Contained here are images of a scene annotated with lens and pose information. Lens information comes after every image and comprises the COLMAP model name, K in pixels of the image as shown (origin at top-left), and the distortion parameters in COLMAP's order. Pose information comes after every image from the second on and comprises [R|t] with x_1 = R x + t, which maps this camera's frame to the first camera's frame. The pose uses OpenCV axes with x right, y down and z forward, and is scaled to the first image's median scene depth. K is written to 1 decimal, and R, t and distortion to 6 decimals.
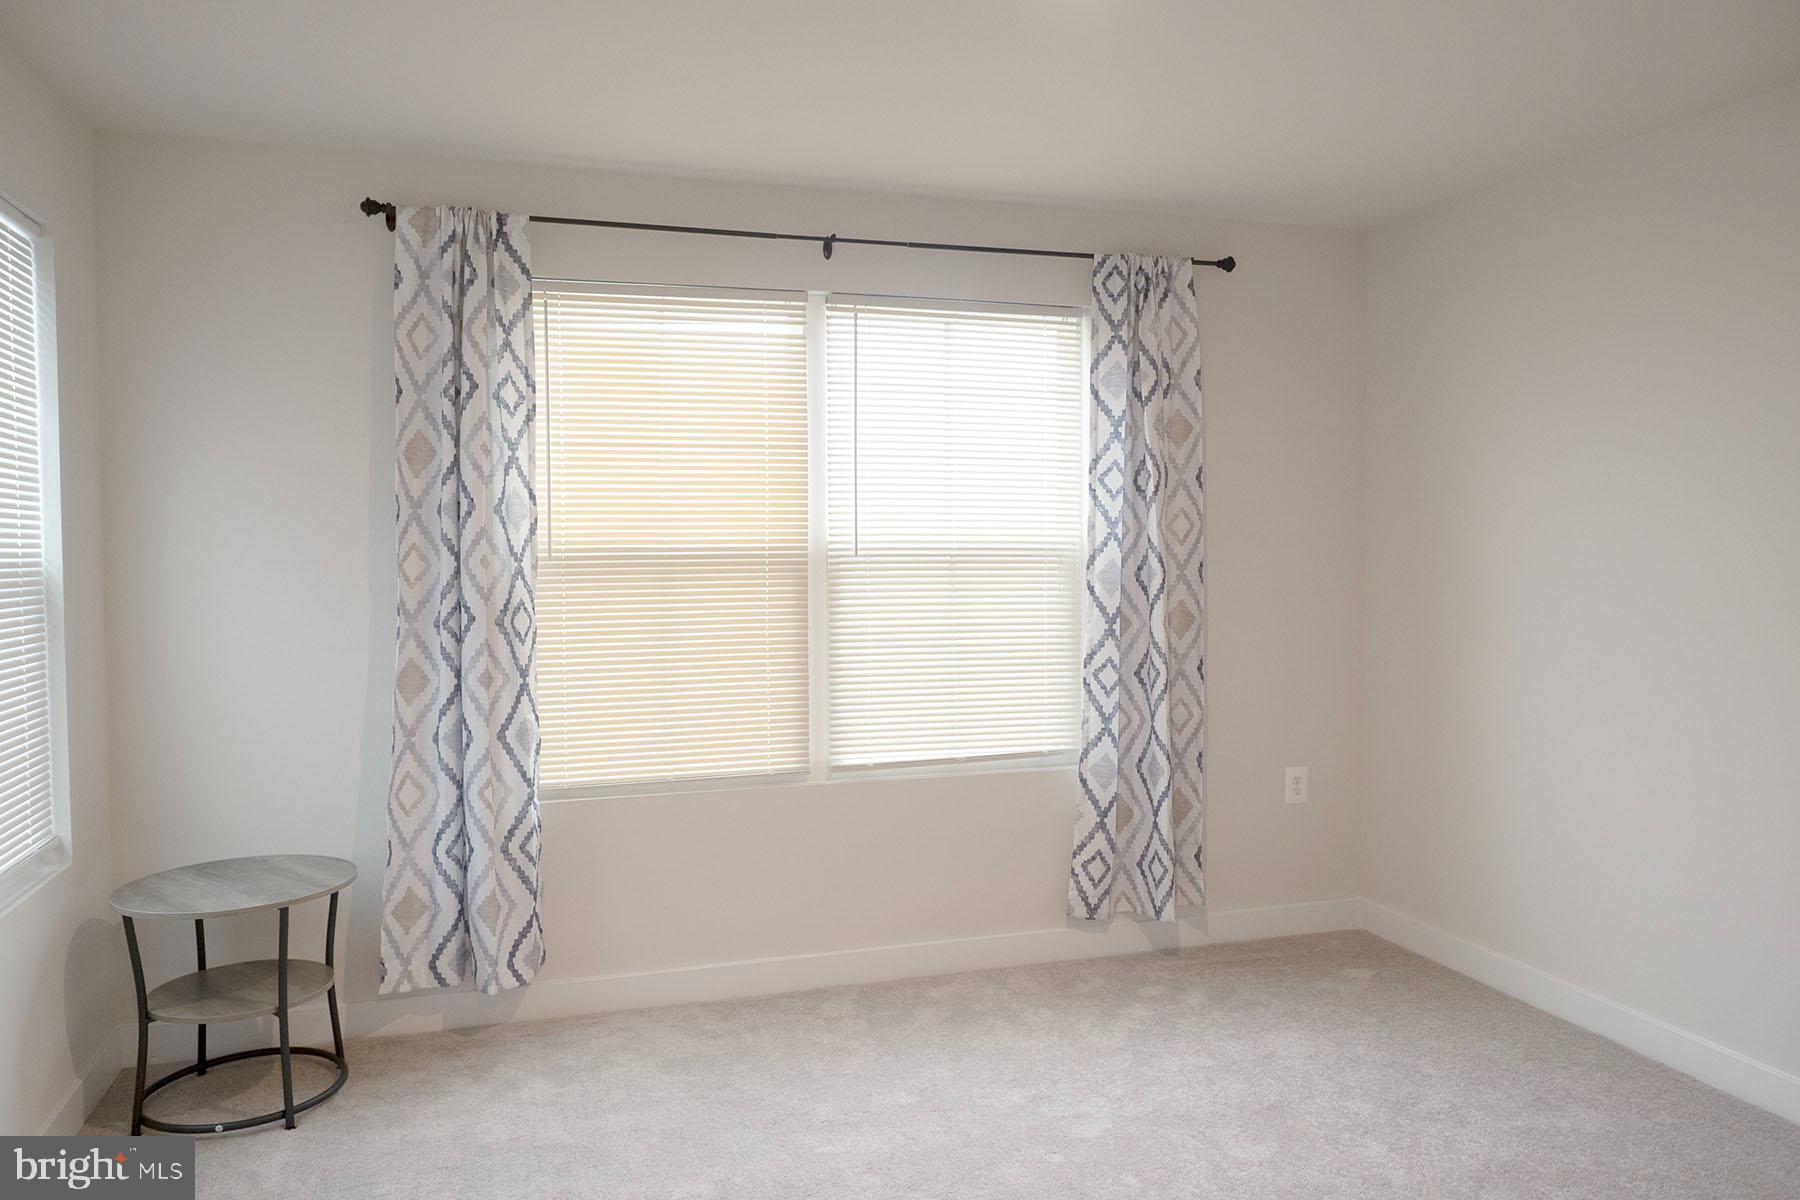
lens RADIAL K [[1306.4, 0, 900.2], [0, 1306.4, 600.3], [0, 0, 1]] dist [0.000534, 0.007826]
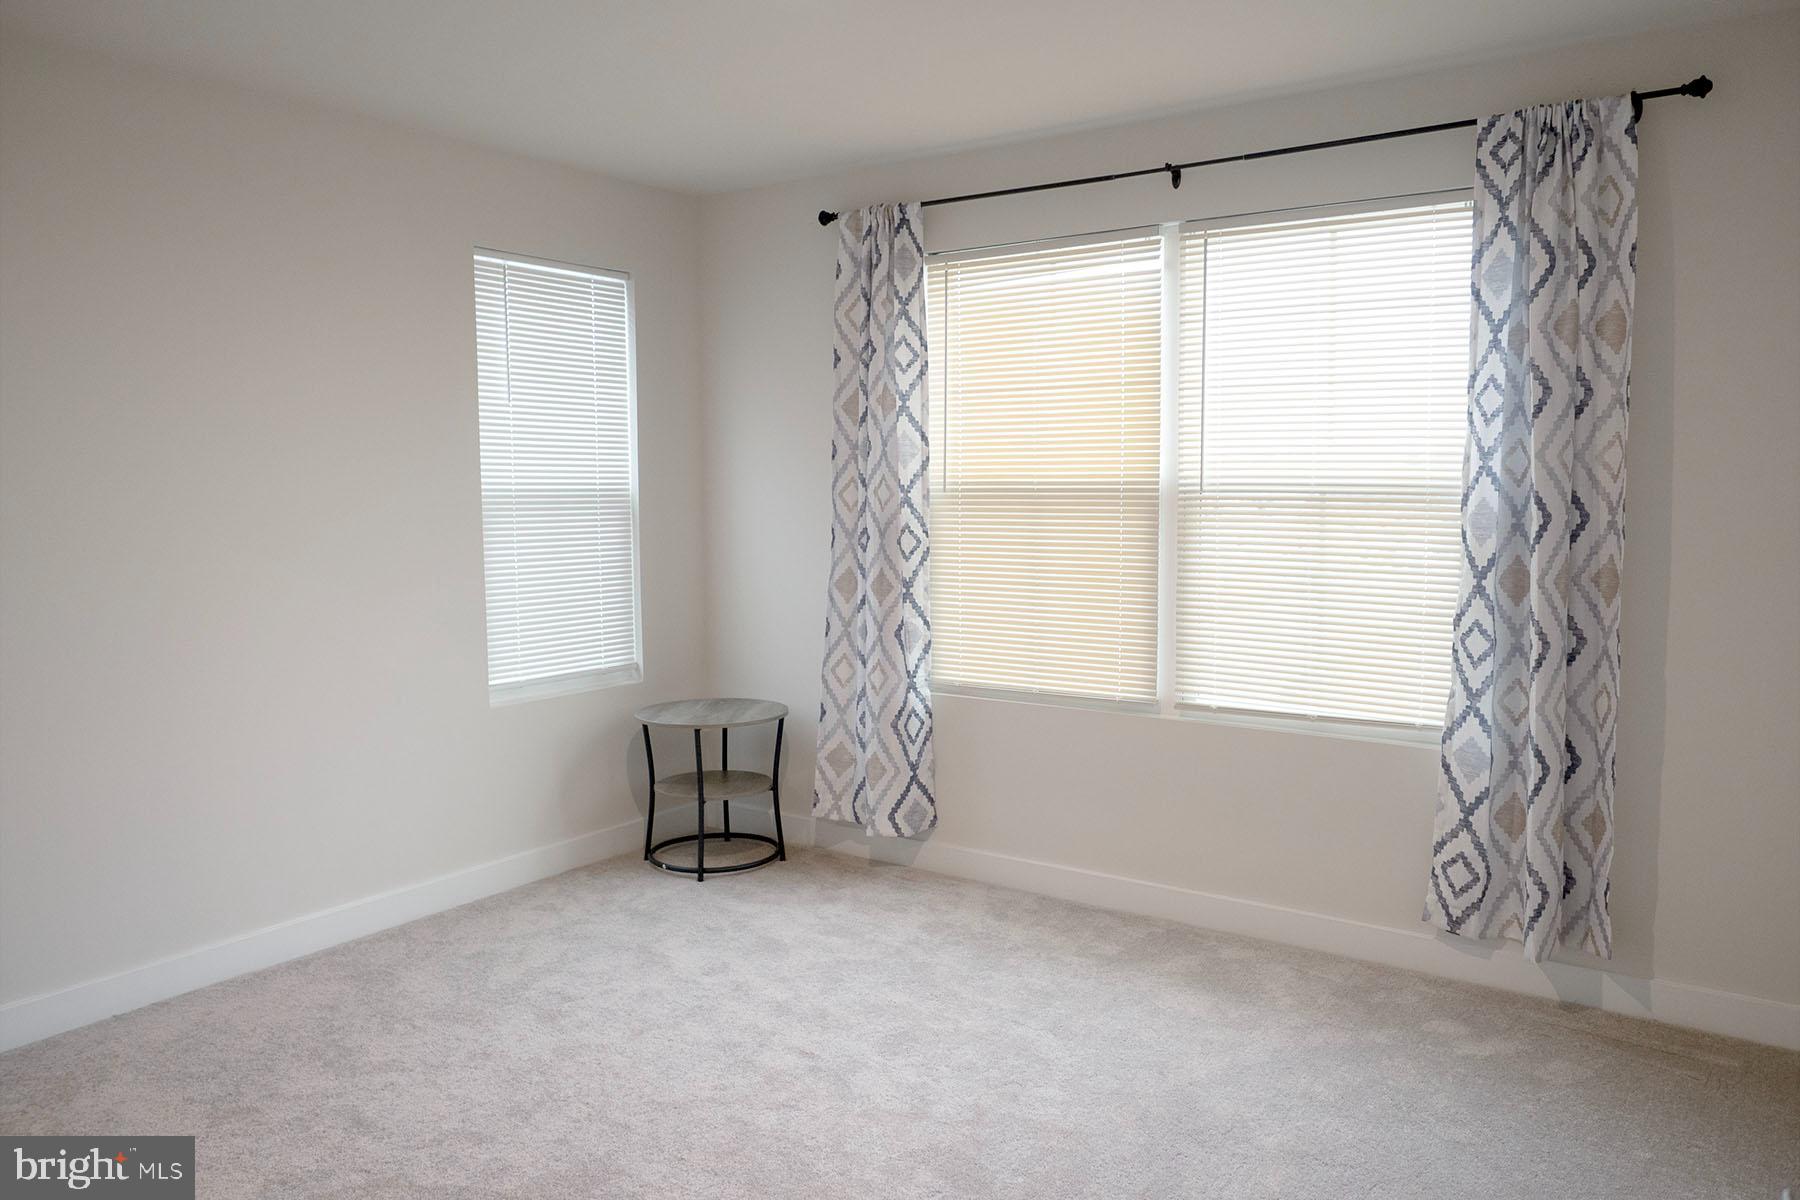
lens RADIAL K [[1306.4, 0, 901.9], [0, 1306.4, 596.7], [0, 0, 1]] dist [0.000534, 0.007826]
pose [[0.605179, 0.075427, -0.792508, 0.619163], [-0.036937, 0.997090, 0.066692, -0.012606], [0.795232, -0.011088, 0.606203, 0.235924]]
